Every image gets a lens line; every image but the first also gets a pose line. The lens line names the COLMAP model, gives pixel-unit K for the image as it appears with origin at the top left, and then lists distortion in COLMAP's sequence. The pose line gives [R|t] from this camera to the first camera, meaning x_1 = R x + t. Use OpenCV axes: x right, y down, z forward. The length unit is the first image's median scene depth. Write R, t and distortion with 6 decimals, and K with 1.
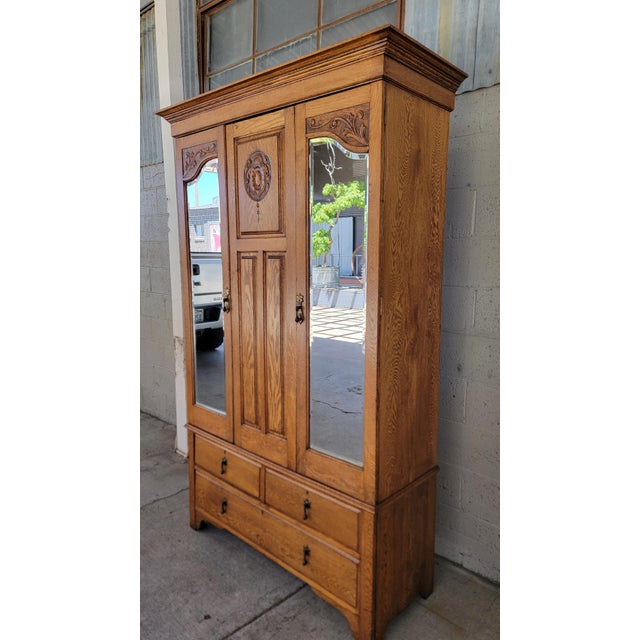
lens RADIAL K [[470.6, 0, 332.4], [0, 470.6, 328.0], [0, 0, 1]] dist [0.058300, -0.003155]
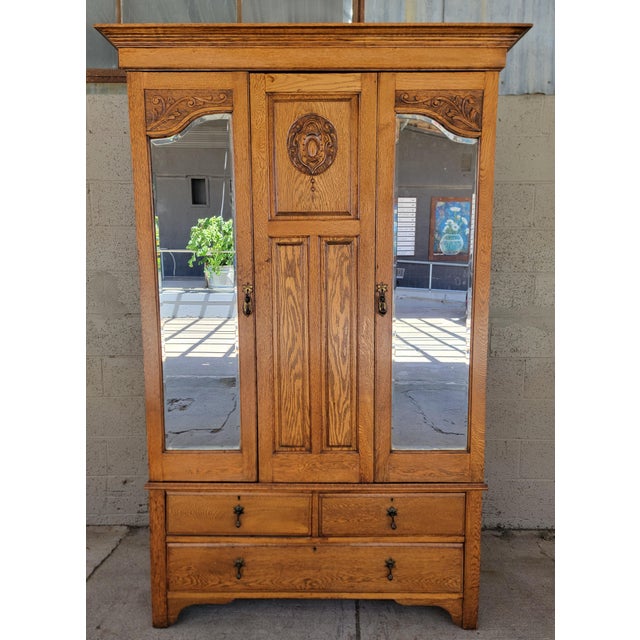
lens RADIAL K [[468.6, 0, 320.0], [0, 468.6, 320.0], [0, 0, 1]] dist [0.084006, -0.073040]
pose [[0.749924, -0.098002, 0.654224, -0.713528], [0.108214, 0.993818, 0.024829, -0.034791], [-0.652613, 0.052176, 0.755893, 0.376192]]
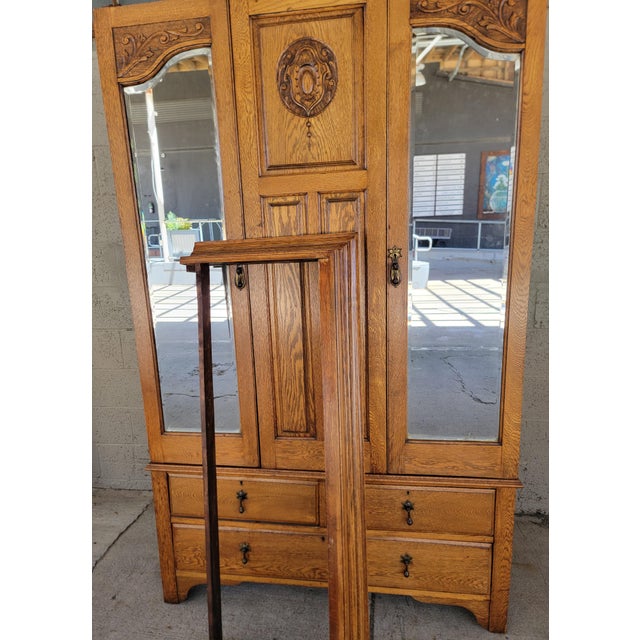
lens RADIAL K [[450.0, 0, 300.2], [0, 450.0, 327.7], [0, 0, 1]] dist [0.074292, -0.068619]
pose [[0.832241, -0.165109, 0.529257, -0.566965], [0.129767, 0.986120, 0.103580, -0.036921], [-0.539013, -0.017524, 0.842115, 0.441708]]
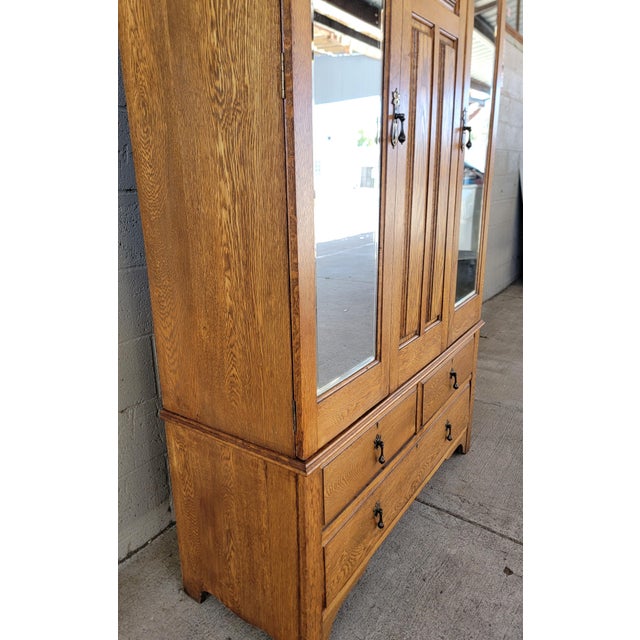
lens RADIAL K [[469.8, 0, 295.9], [0, 469.8, 321.9], [0, 0, 1]] dist [0.074087, -0.073769]
pose [[-0.091191, -0.295154, 0.951088, -0.820077], [0.179232, 0.934606, 0.307225, -0.034632], [-0.979571, 0.198482, -0.032327, 1.280826]]
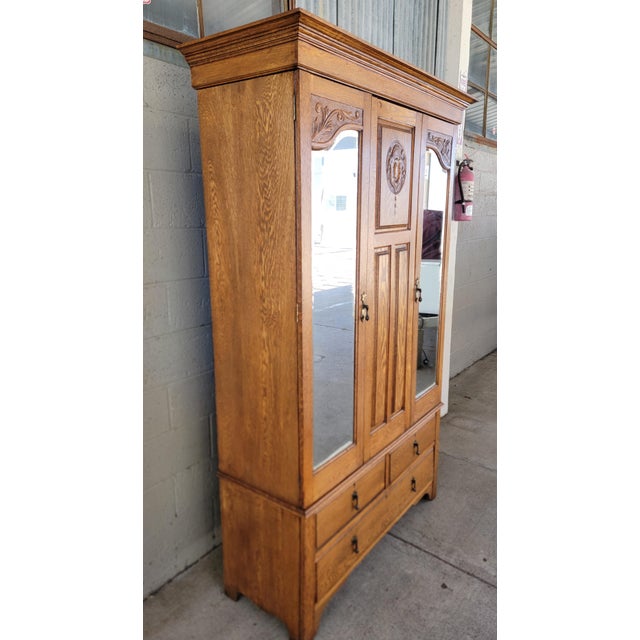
lens RADIAL K [[468.6, 0, 320.0], [0, 468.6, 320.0], [0, 0, 1]] dist [0.084006, -0.073040]
pose [[-0.082881, -0.240331, 0.967146, -1.146935], [0.152635, 0.955973, 0.250635, -0.286540], [-0.984801, 0.168393, -0.042549, 1.235909]]
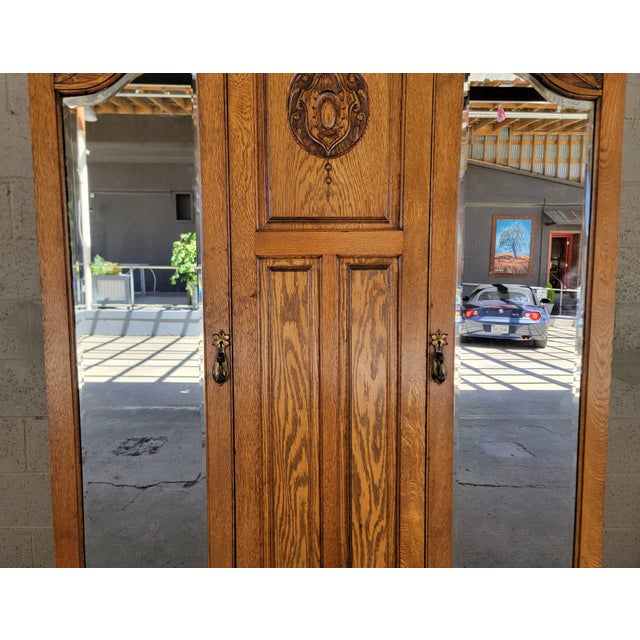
lens RADIAL K [[470.7, 0, 314.5], [0, 470.7, 319.7], [0, 0, 1]] dist [0.082726, -0.079741]
pose [[0.736848, -0.075151, 0.671869, -0.524355], [0.107474, 0.994186, -0.006664, -0.092686], [-0.667461, 0.077119, 0.740640, 0.641352]]
